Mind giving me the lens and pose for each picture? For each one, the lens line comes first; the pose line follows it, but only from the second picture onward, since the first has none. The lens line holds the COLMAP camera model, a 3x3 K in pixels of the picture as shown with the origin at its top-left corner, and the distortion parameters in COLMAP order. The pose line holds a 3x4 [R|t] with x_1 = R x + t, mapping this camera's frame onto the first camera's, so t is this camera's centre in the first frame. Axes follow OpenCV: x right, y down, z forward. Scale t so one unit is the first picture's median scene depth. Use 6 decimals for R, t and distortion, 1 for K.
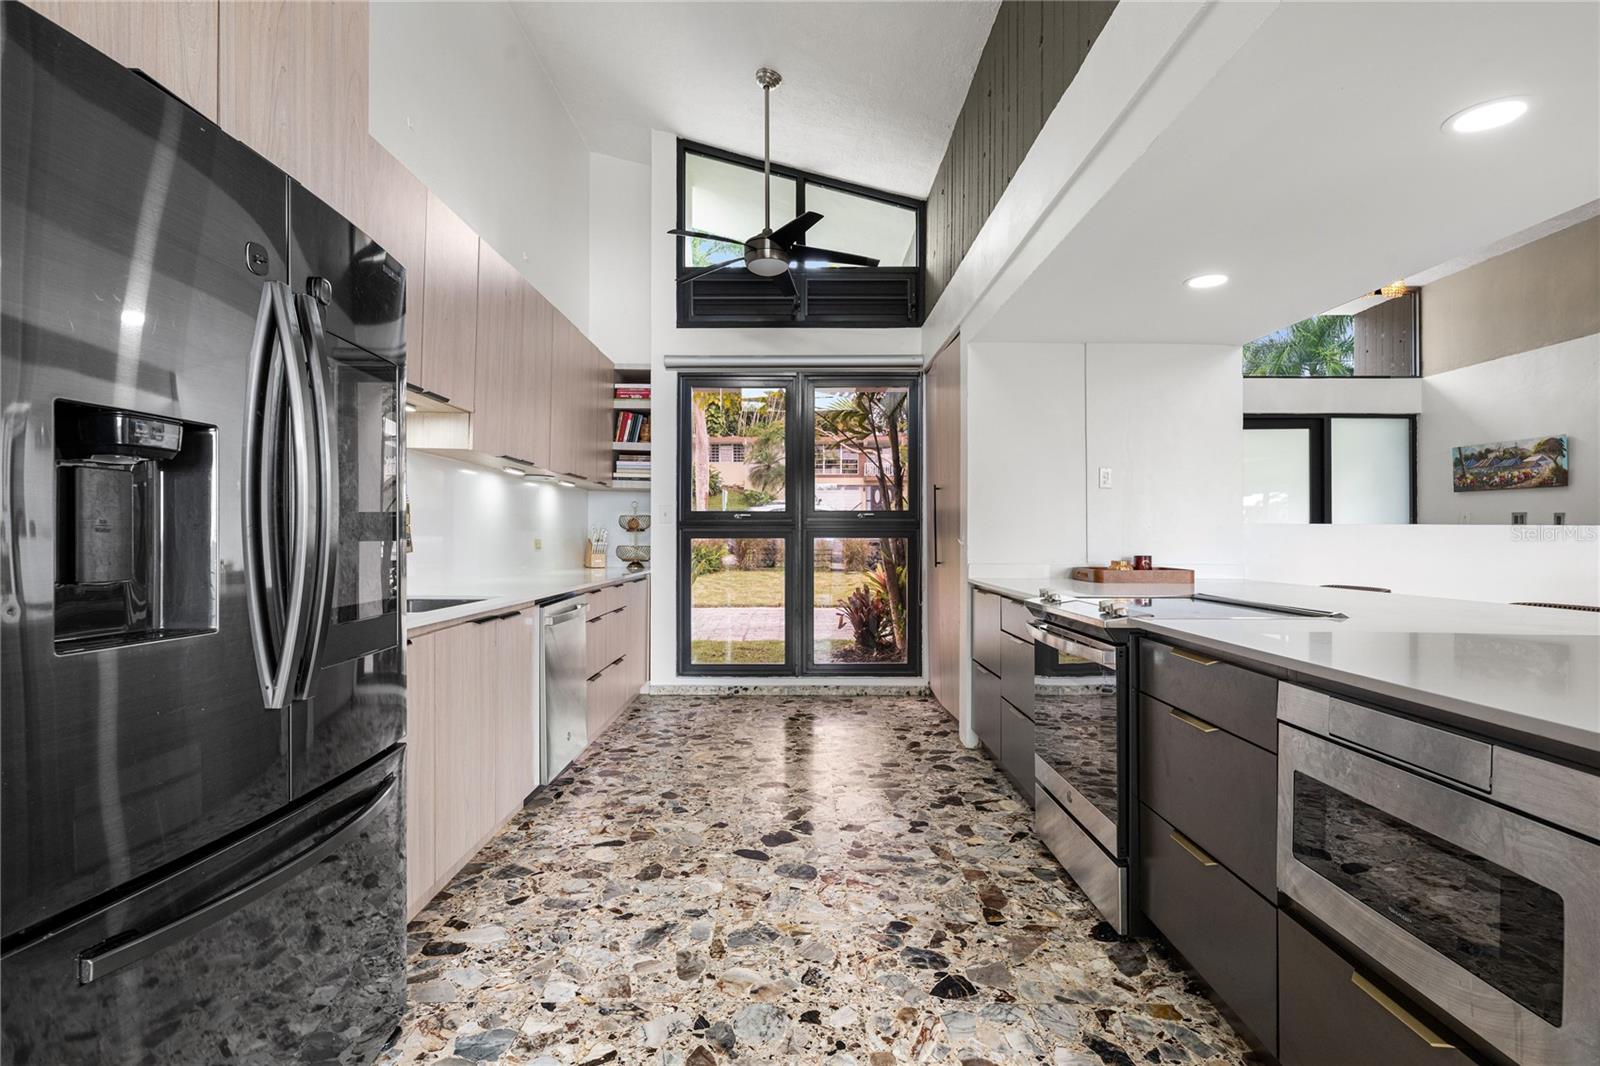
lens RADIAL K [[755.5, 0, 798.3], [0, 755.5, 537.3], [0, 0, 1]] dist [-0.001351, 0.000048]
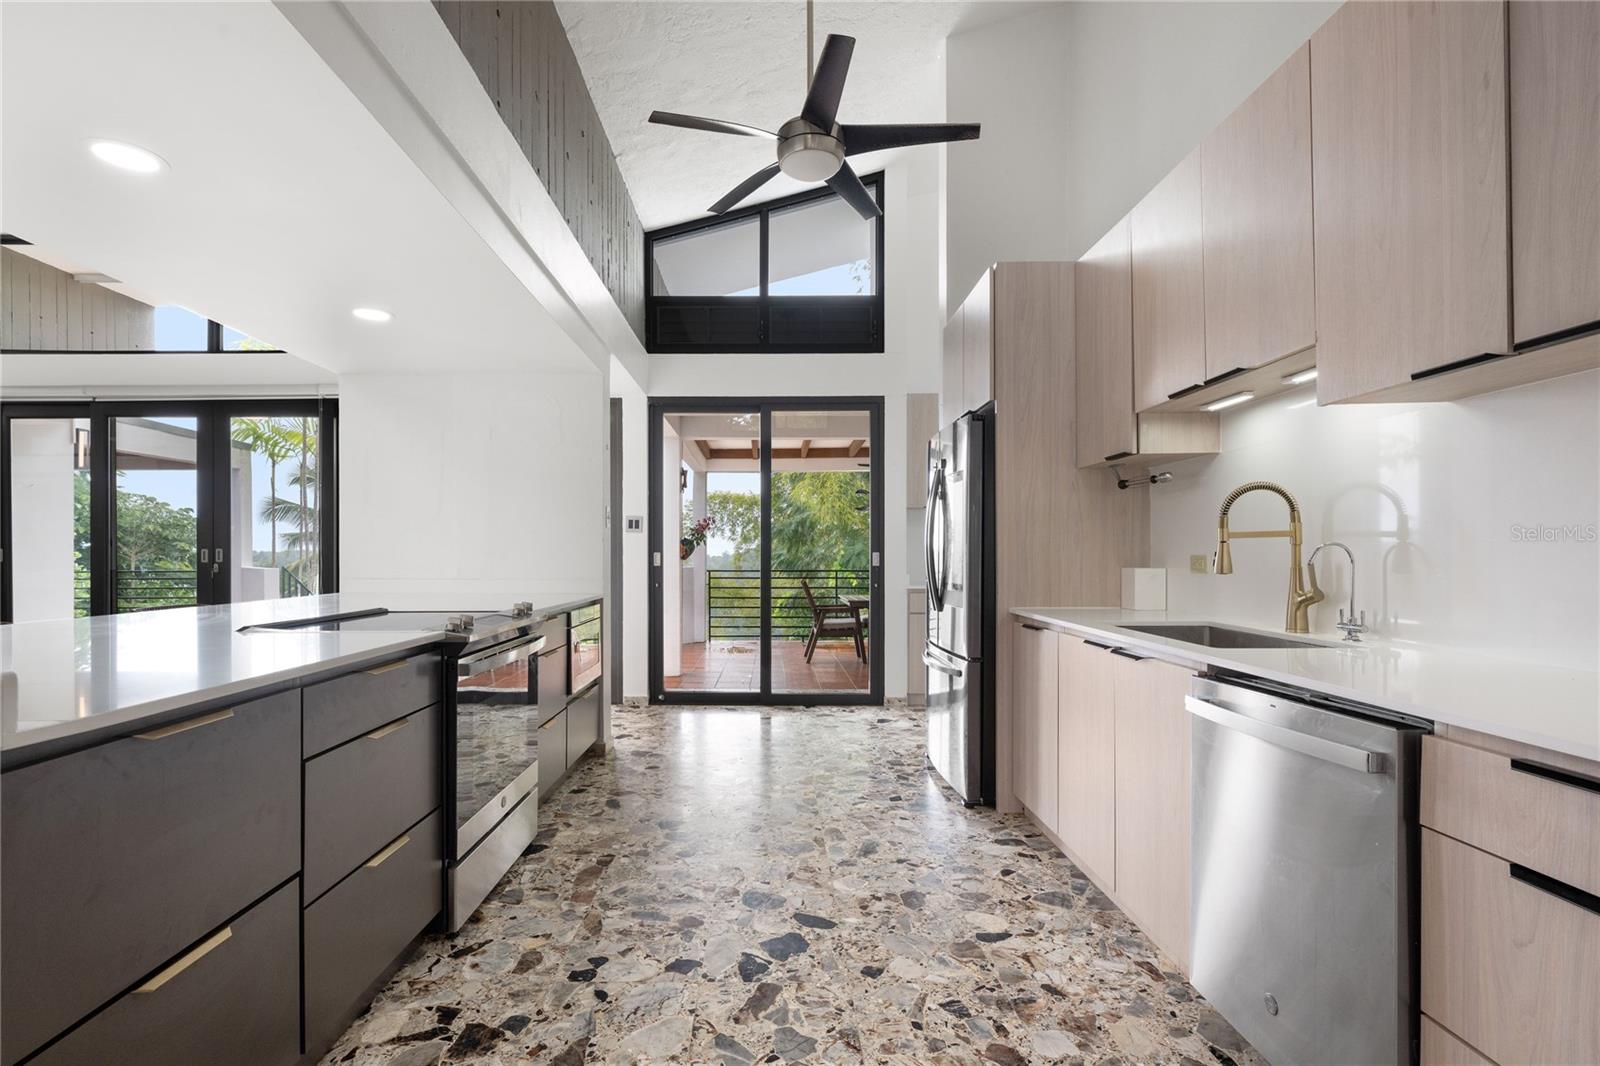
lens RADIAL K [[722.9, 0, 794.2], [0, 722.9, 547.1], [0, 0, 1]] dist [0.000071, -0.000809]
pose [[-0.999486, -0.002867, -0.031944, -0.010743], [-0.002572, 0.999954, -0.009259, -0.002177], [0.031969, -0.009172, -0.999447, 1.902991]]
